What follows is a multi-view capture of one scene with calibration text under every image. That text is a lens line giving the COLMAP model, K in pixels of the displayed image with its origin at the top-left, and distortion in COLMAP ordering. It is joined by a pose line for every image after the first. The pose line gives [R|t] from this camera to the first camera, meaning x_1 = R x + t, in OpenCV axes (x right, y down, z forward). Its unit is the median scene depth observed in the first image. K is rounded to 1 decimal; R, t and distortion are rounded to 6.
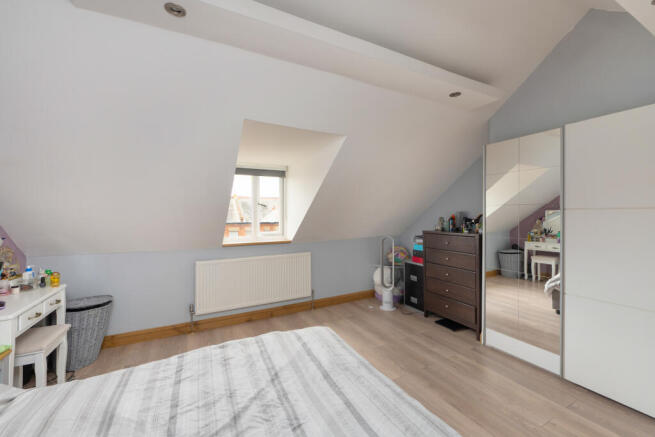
lens RADIAL K [[266.4, 0, 327.5], [0, 266.4, 218.5], [0, 0, 1]] dist [0.001139, 0.000066]
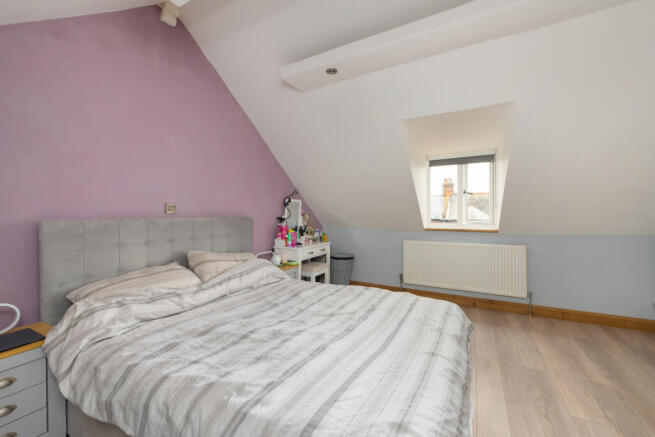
lens RADIAL K [[262.5, 0, 328.2], [0, 262.5, 213.7], [0, 0, 1]] dist [0.001163, 0.000092]
pose [[0.544732, 0.008851, -0.838563, 0.357291], [-0.015517, 0.999879, 0.000473, 0.043644], [0.838466, 0.012755, 0.544804, 0.029028]]
